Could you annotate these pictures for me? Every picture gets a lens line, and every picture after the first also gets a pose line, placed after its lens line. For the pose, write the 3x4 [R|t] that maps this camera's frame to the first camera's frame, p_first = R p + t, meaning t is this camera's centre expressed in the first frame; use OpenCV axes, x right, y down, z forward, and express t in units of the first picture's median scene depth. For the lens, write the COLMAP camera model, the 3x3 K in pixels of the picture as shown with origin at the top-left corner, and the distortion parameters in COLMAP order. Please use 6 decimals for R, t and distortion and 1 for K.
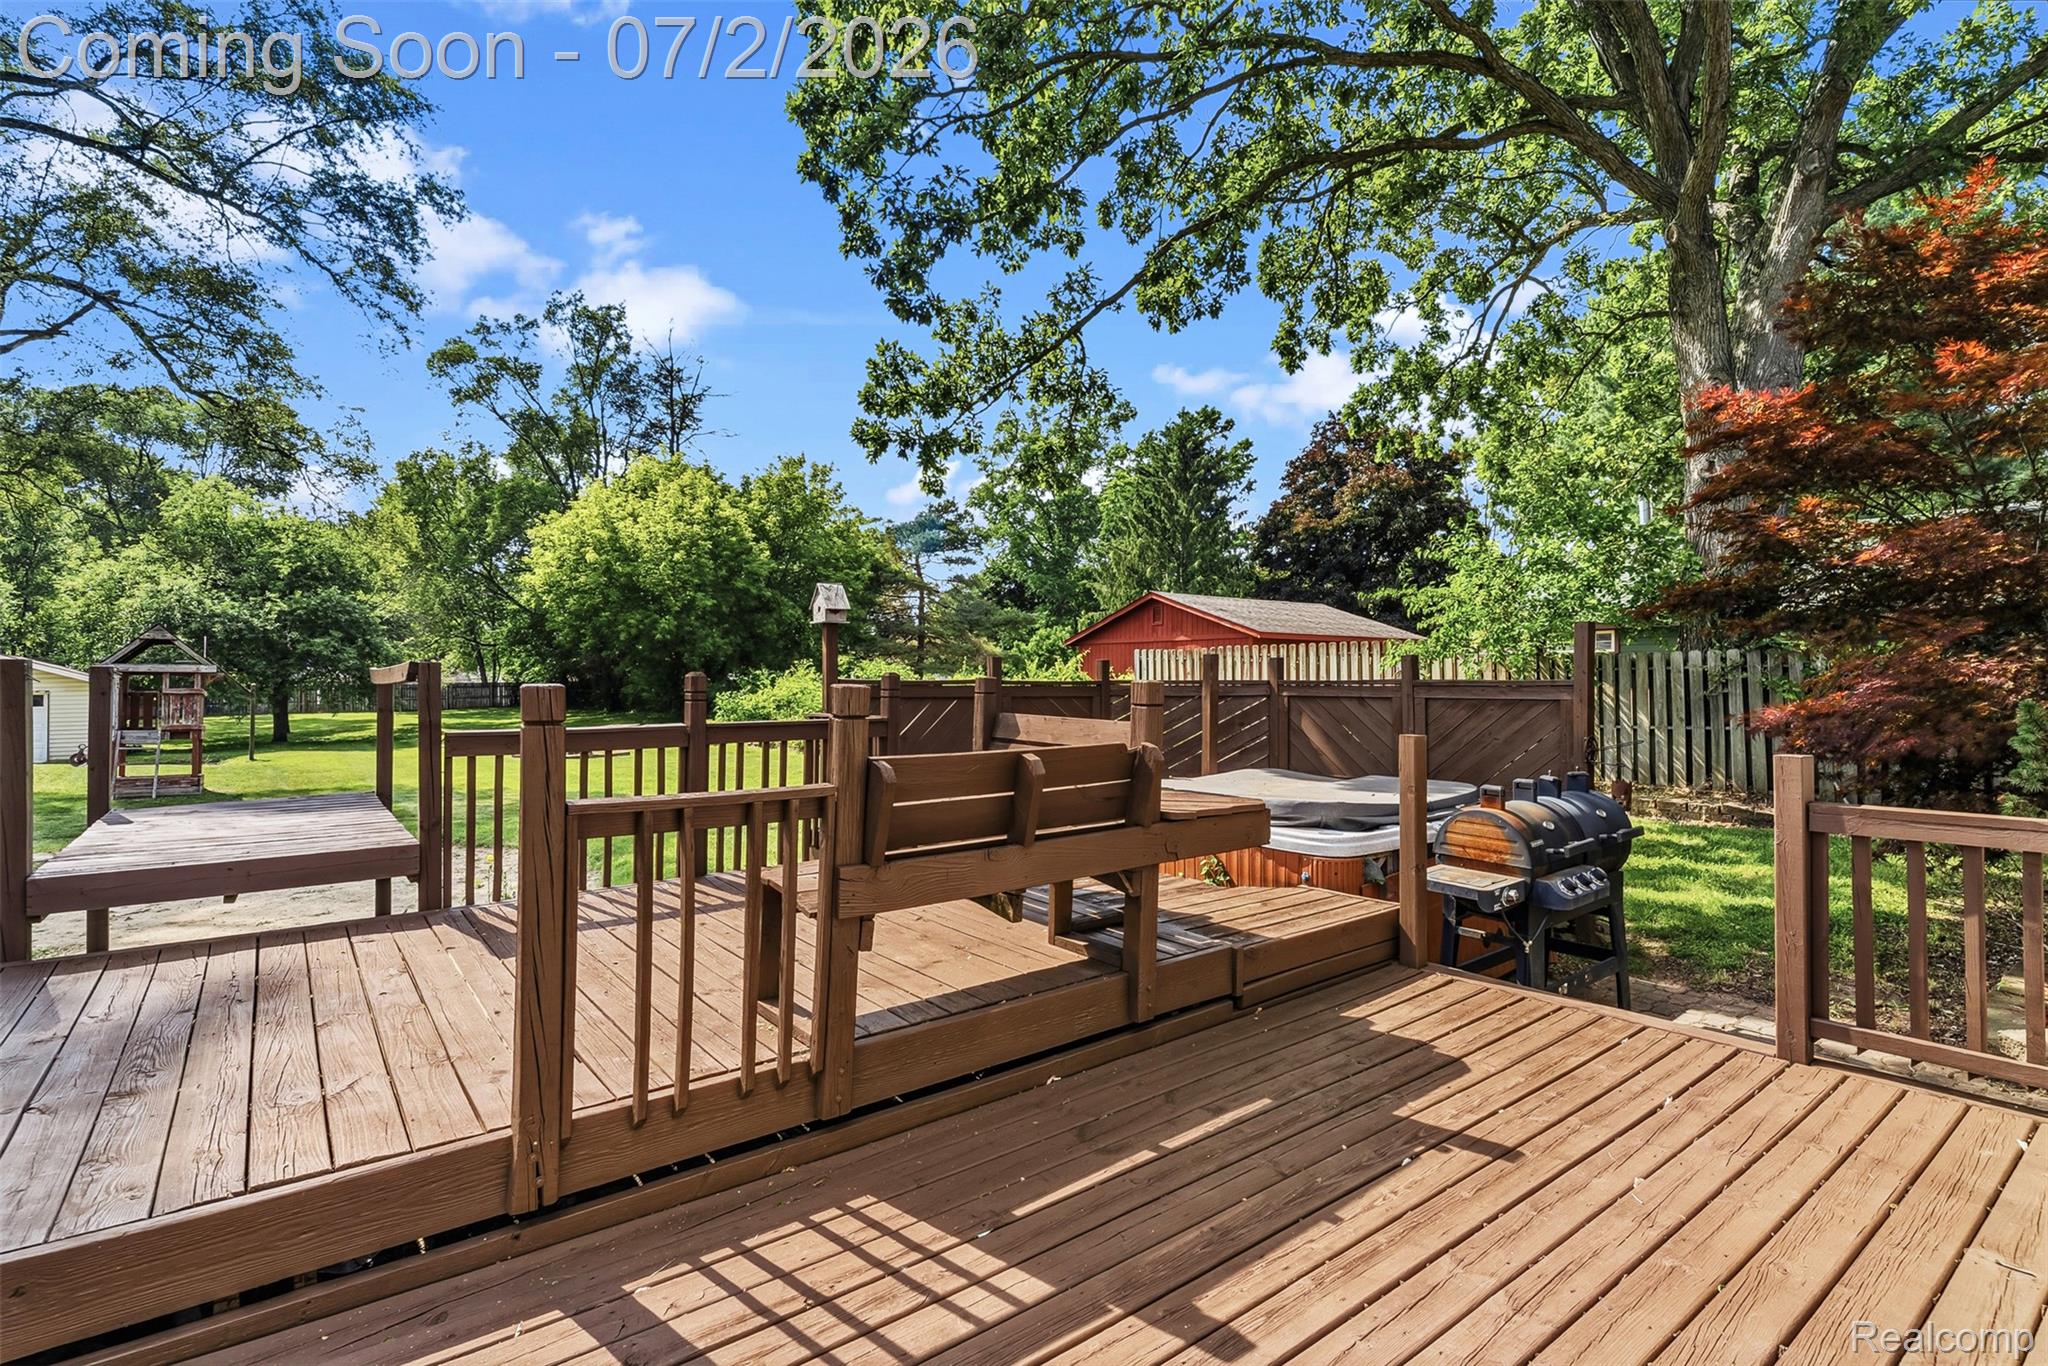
lens RADIAL K [[983.9, 0, 1033.6], [0, 983.9, 672.8], [0, 0, 1]] dist [0.001646, 0.000915]
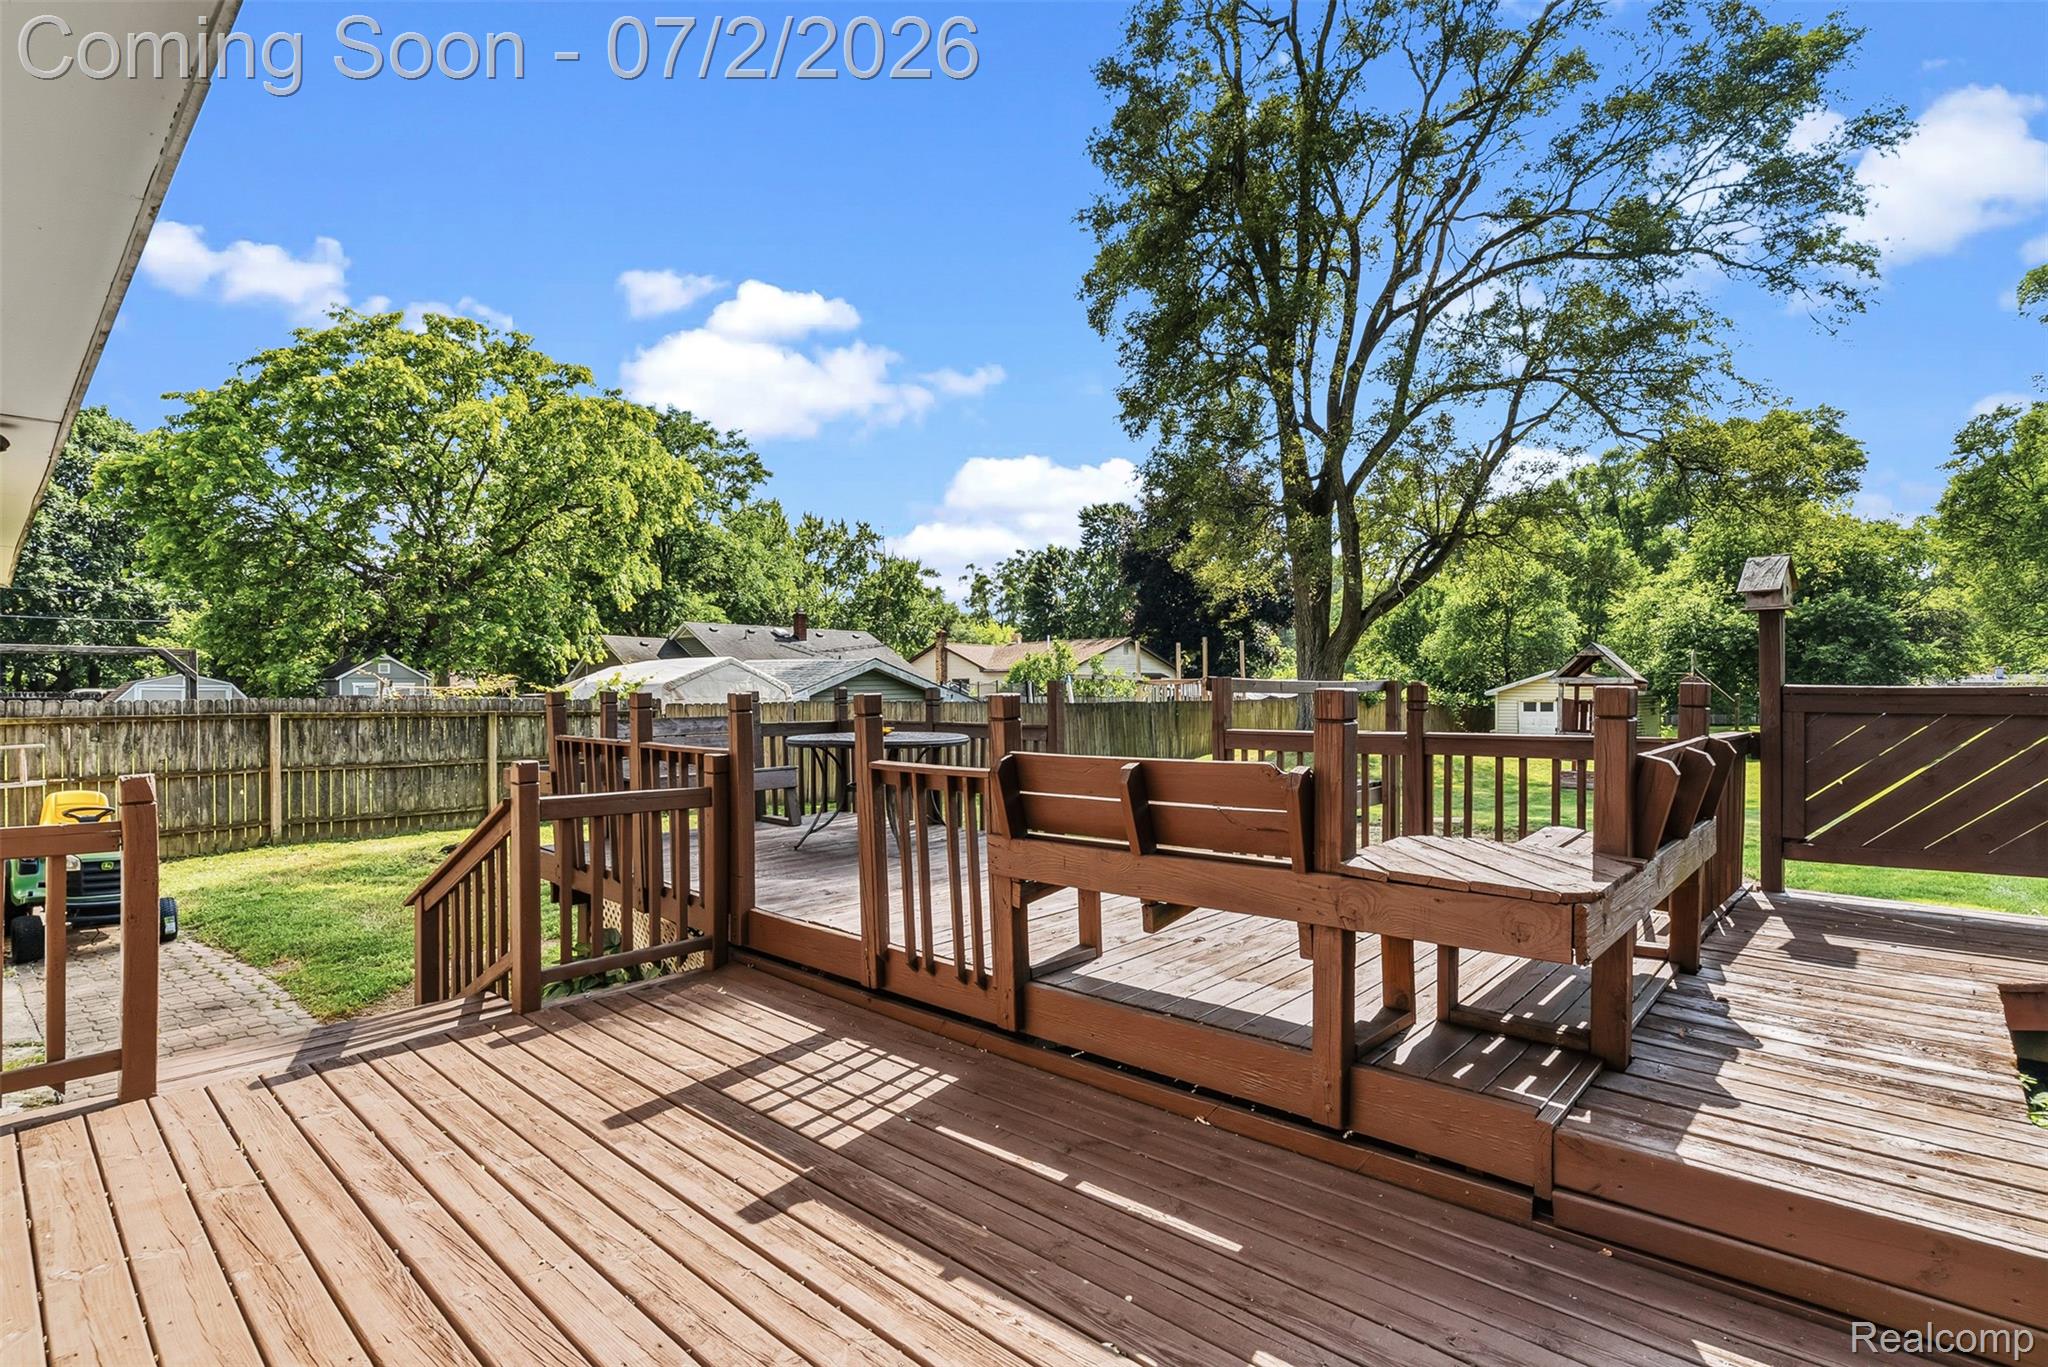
lens RADIAL K [[1003.4, 0, 1021.8], [0, 1003.4, 716.1], [0, 0, 1]] dist [0.000841, 0.000299]
pose [[0.158223, 0.024954, -0.987088, 1.225793], [0.008006, 0.999615, 0.026554, 0.007886], [0.987371, -0.012104, 0.157962, 0.921938]]
